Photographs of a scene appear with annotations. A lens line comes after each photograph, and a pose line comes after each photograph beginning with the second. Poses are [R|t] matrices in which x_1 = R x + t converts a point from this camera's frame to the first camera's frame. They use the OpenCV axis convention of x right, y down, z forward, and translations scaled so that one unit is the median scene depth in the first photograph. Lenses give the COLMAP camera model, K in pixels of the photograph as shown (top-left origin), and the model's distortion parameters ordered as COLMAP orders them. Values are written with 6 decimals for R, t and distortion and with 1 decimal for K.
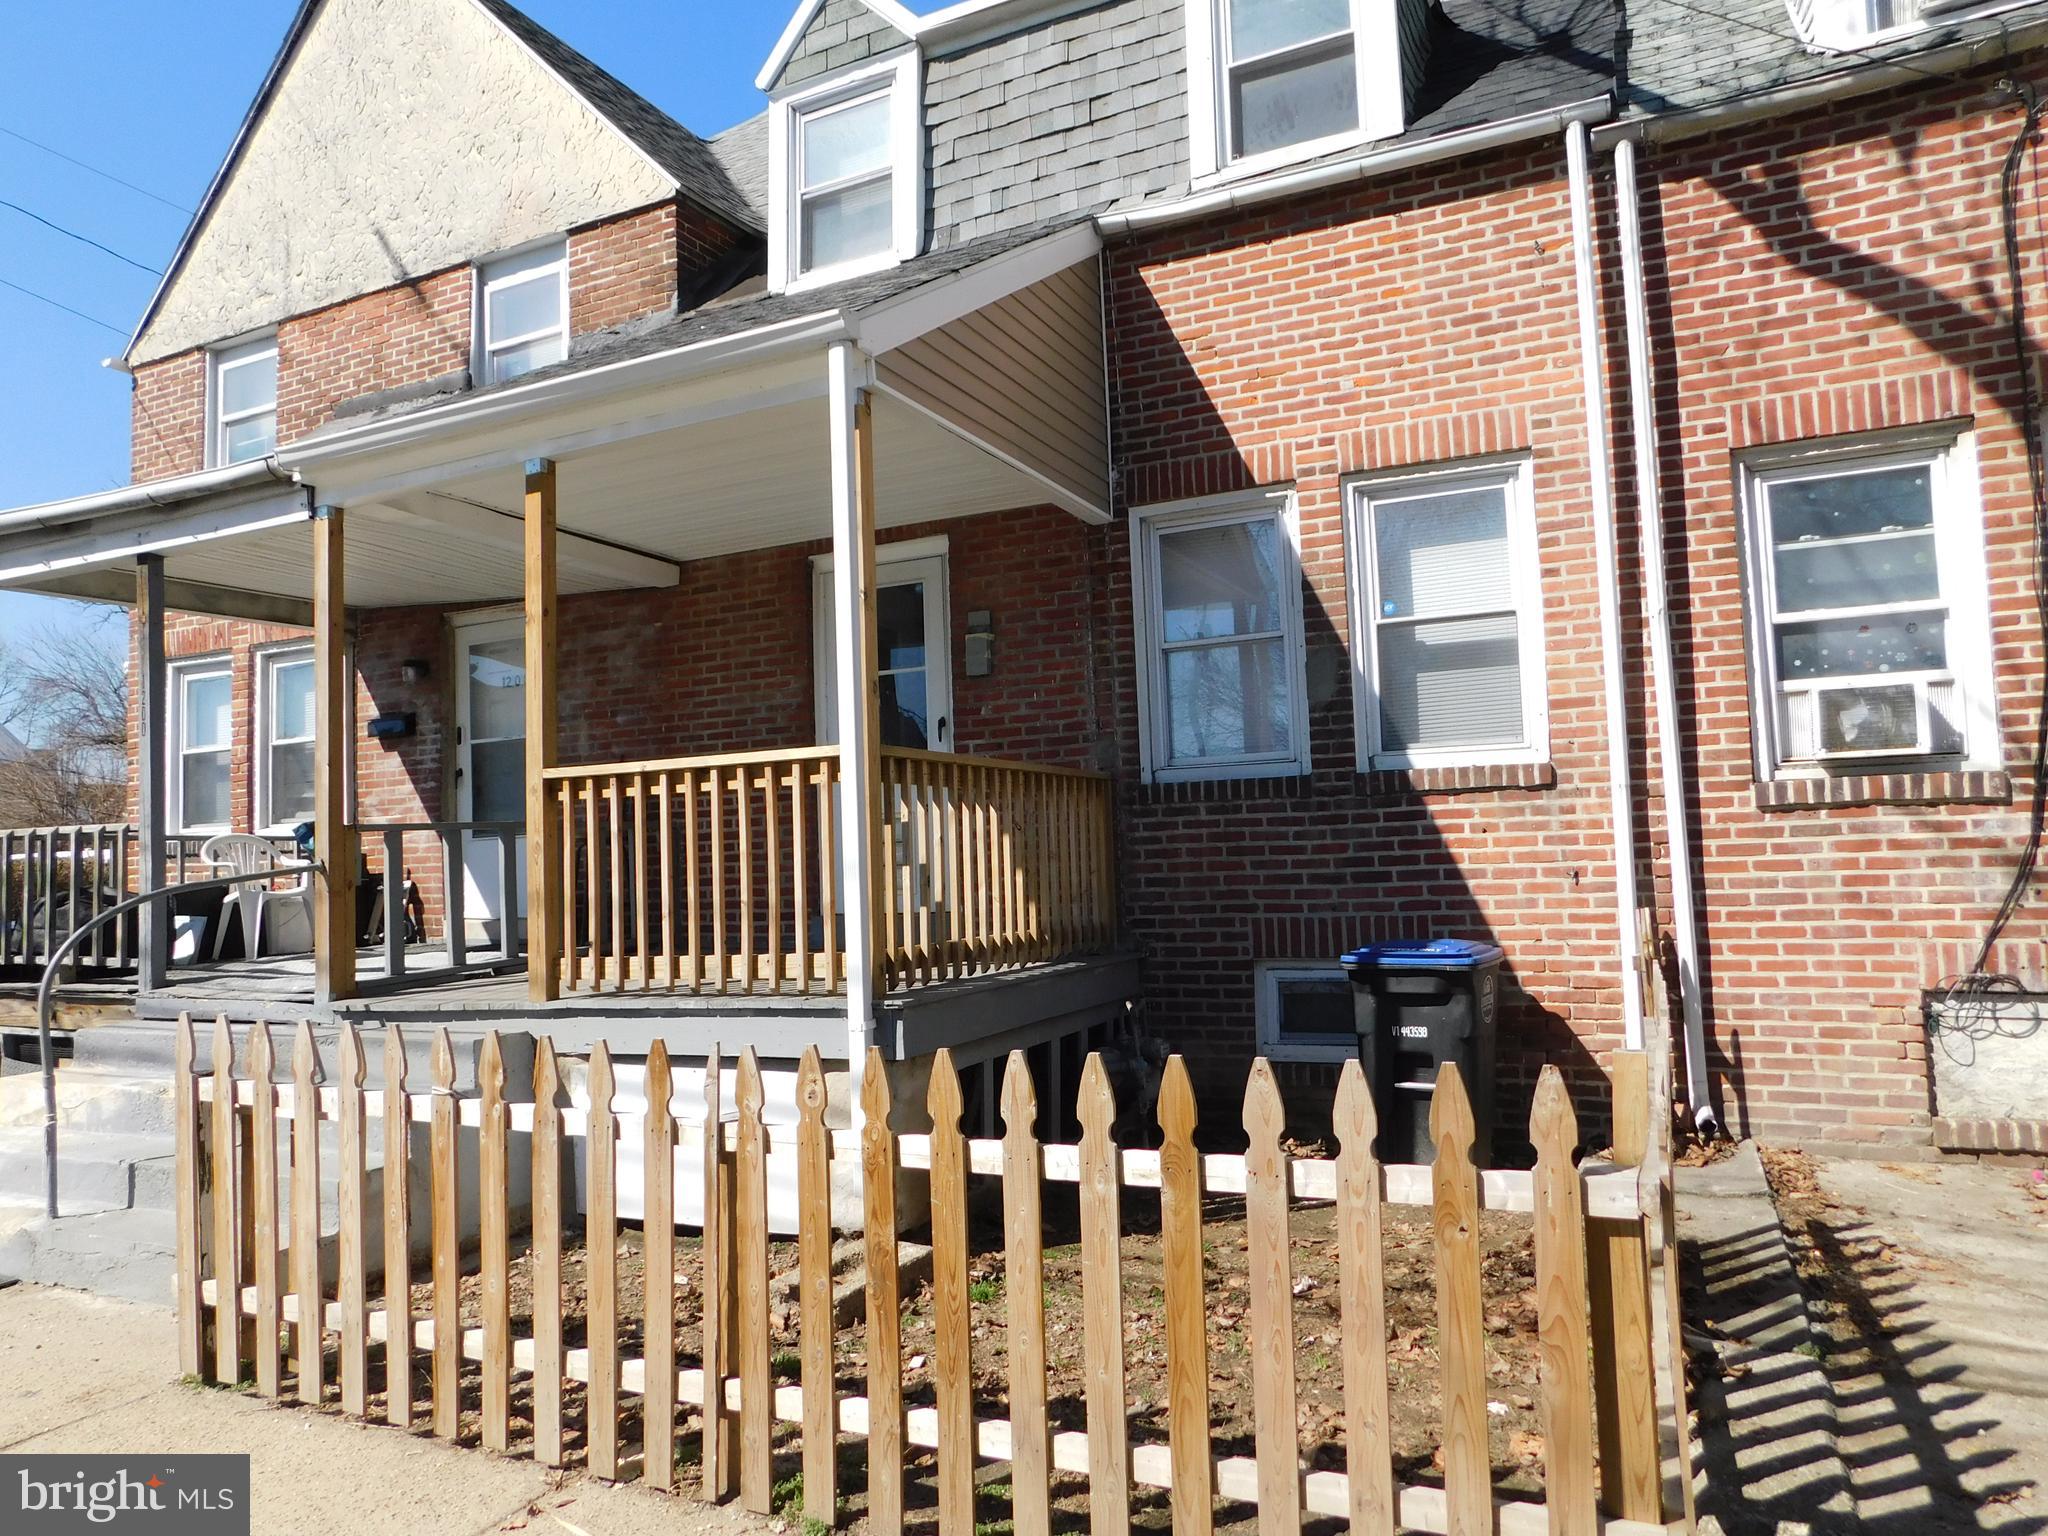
lens RADIAL K [[1369.4, 0, 1018.9], [0, 1369.4, 761.5], [0, 0, 1]] dist [-0.055499, 0.054811]
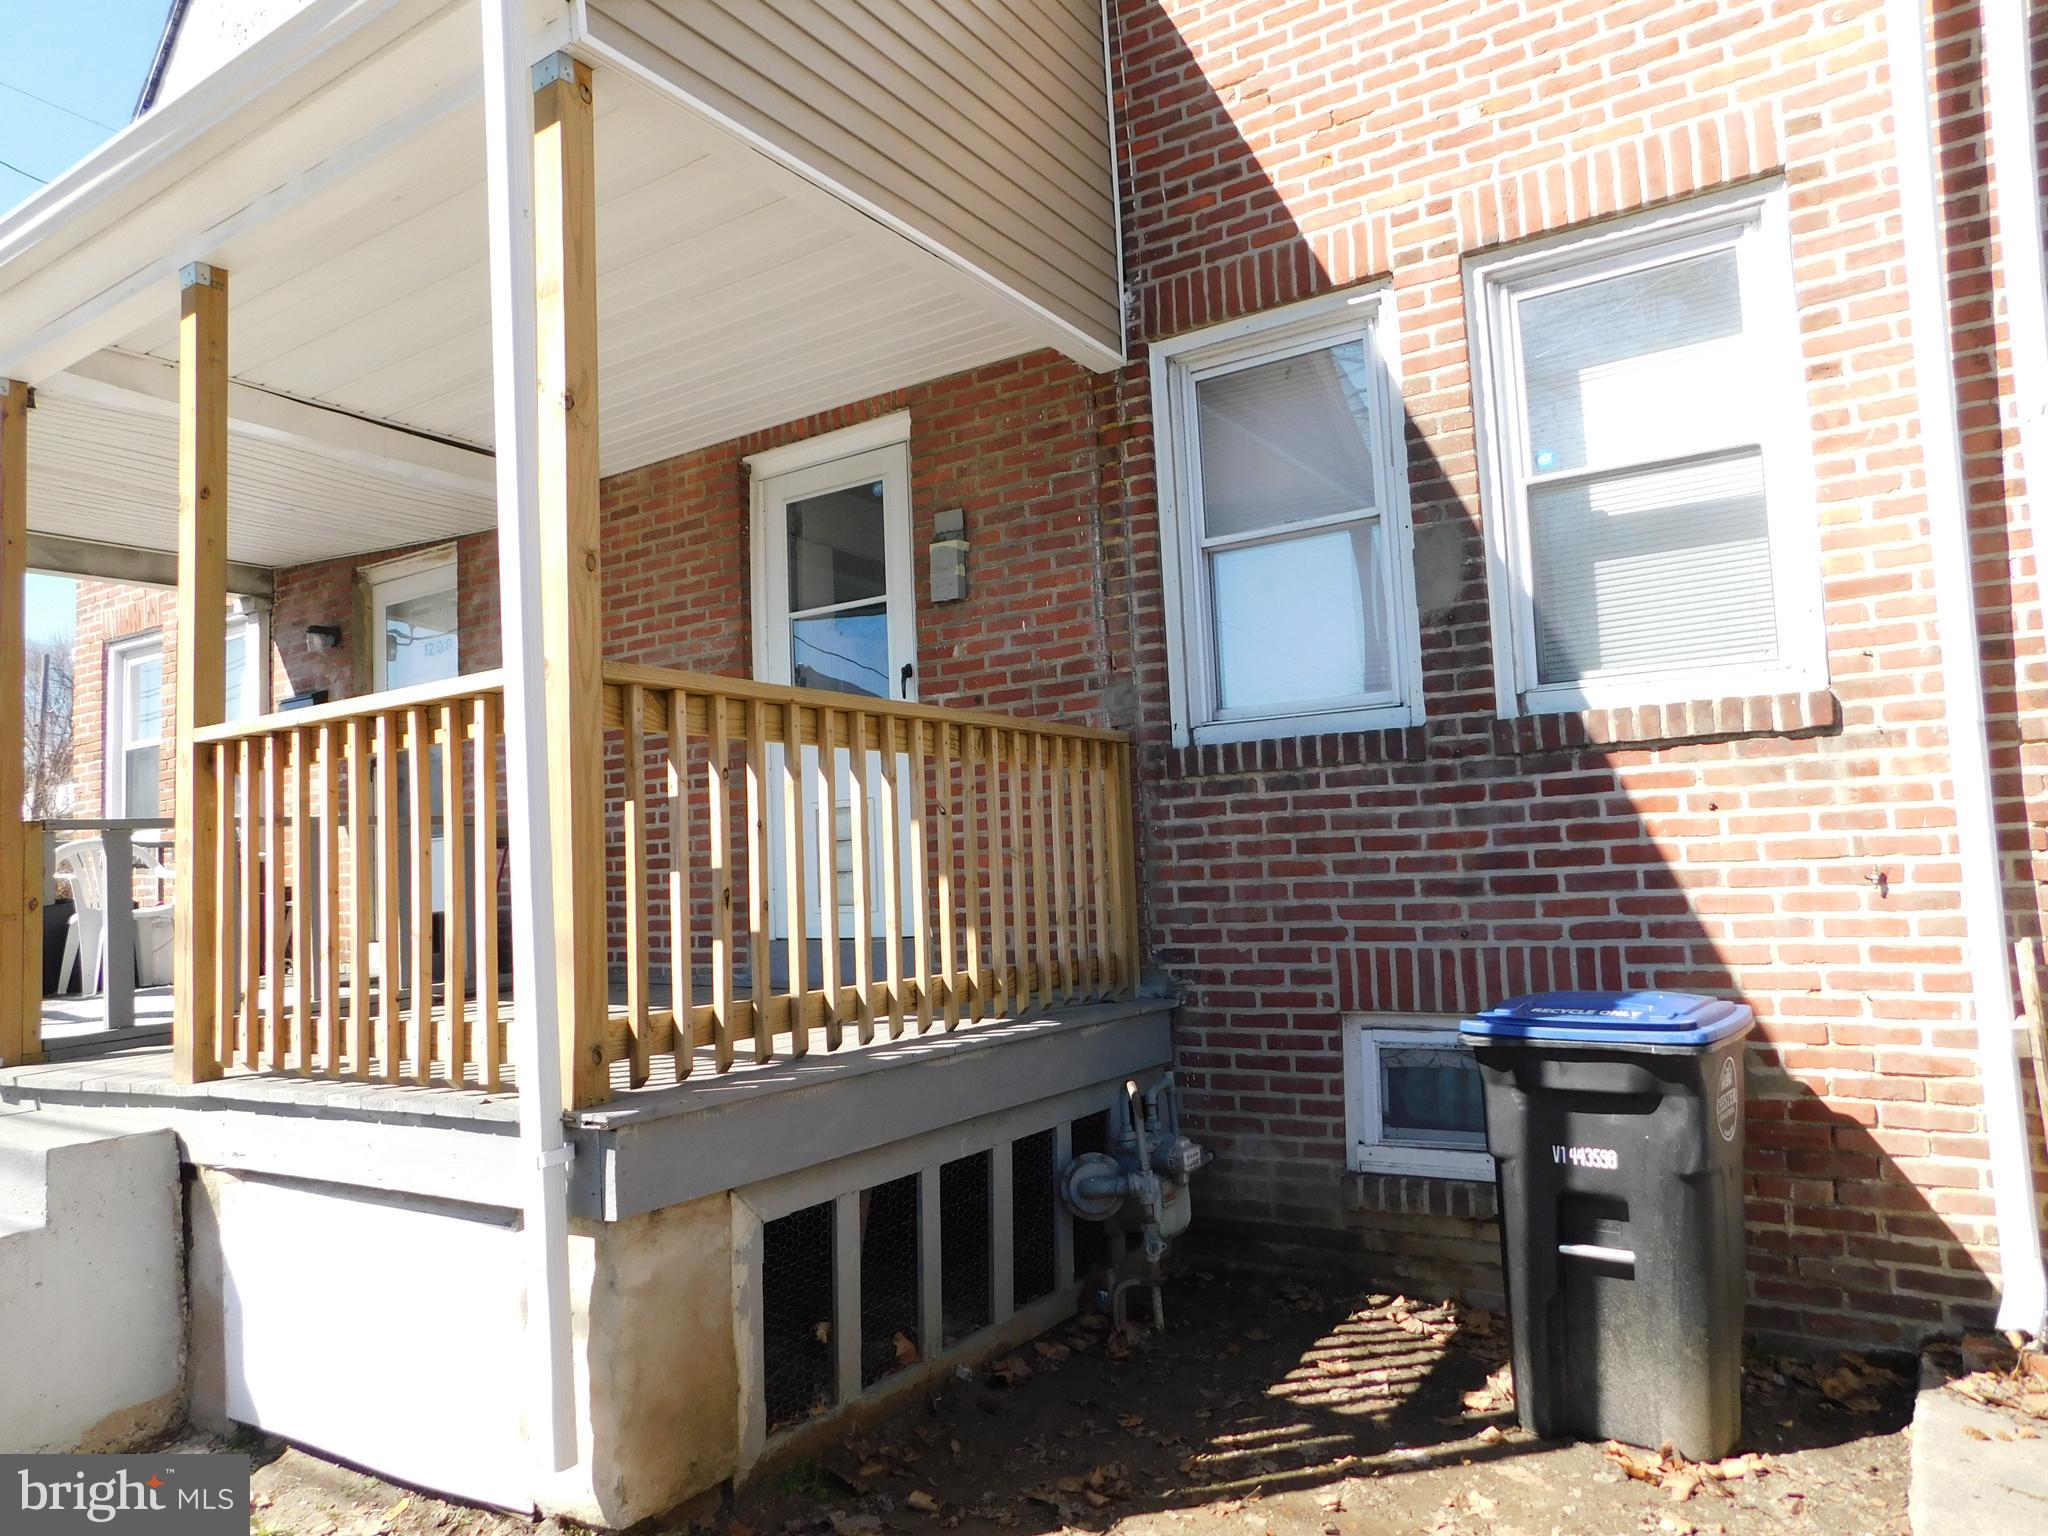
lens RADIAL K [[1369.4, 0, 1013.0], [0, 1369.4, 762.4], [0, 0, 1]] dist [-0.055499, 0.054811]
pose [[0.990295, -0.018032, -0.137805, 0.114557], [0.017548, 0.999835, -0.004725, 0.027735], [0.137868, 0.002261, 0.990448, 0.353775]]
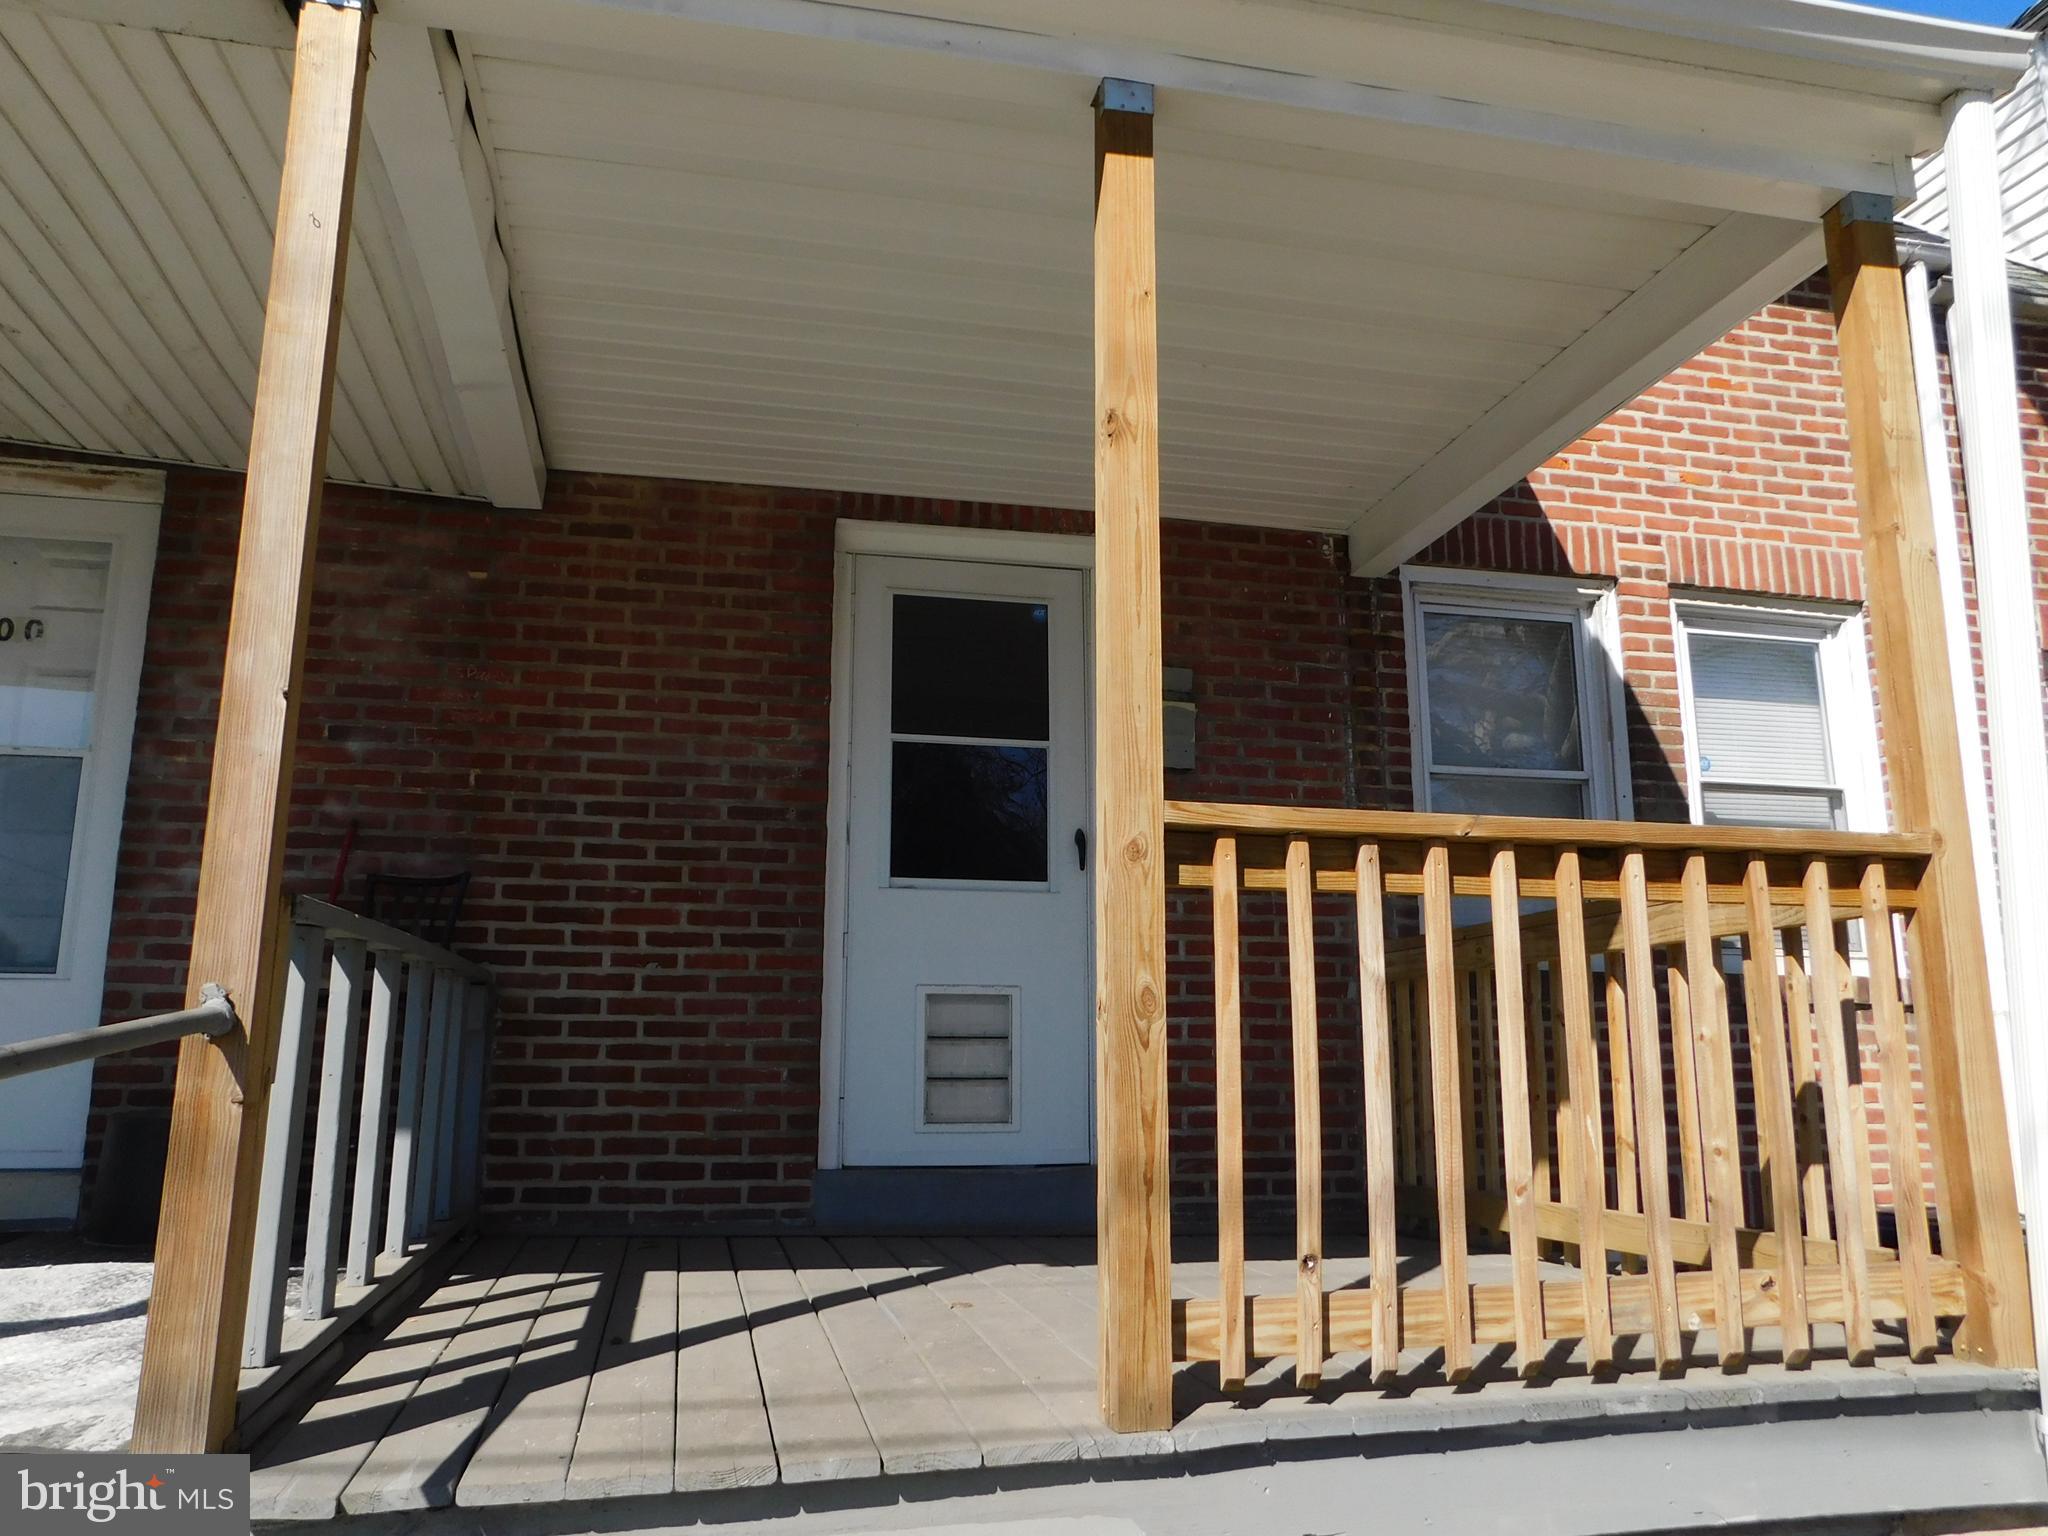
lens RADIAL K [[1480.3, 0, 1032.7], [0, 1480.3, 760.0], [0, 0, 1]] dist [-0.043382, 0.036761]
pose [[0.783687, 0.164382, 0.599010, -0.551121], [-0.072151, 0.981910, -0.175062, 0.062073], [-0.616951, 0.093974, 0.781371, 0.599970]]
